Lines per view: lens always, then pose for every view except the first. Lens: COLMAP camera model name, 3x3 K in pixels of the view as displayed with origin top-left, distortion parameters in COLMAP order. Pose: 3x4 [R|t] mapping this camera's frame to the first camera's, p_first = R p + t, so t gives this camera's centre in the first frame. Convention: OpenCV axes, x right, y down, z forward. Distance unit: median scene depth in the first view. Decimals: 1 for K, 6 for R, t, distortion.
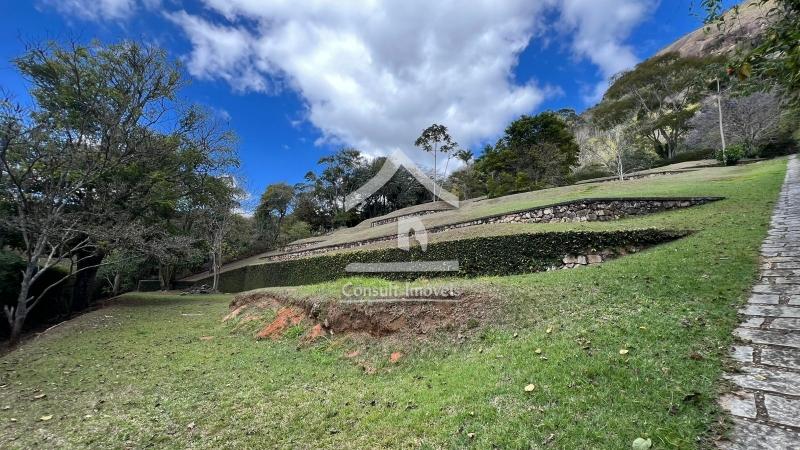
lens RADIAL K [[318.9, 0, 400.4], [0, 318.9, 226.2], [0, 0, 1]] dist [-0.000462, 0.000728]
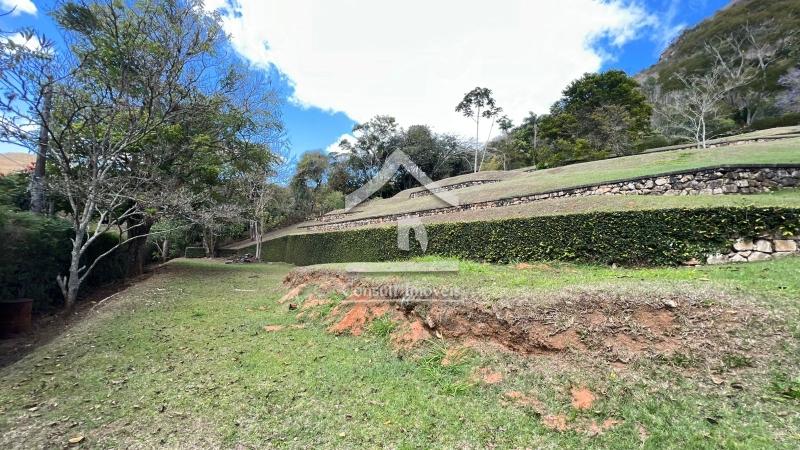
lens RADIAL K [[318.9, 0, 399.8], [0, 318.9, 225.1], [0, 0, 1]] dist [-0.000462, 0.000728]
pose [[0.996074, 0.022808, -0.085535, -0.105168], [-0.015385, 0.996136, 0.086460, 0.004036], [0.087177, -0.084805, 0.992577, 0.111522]]
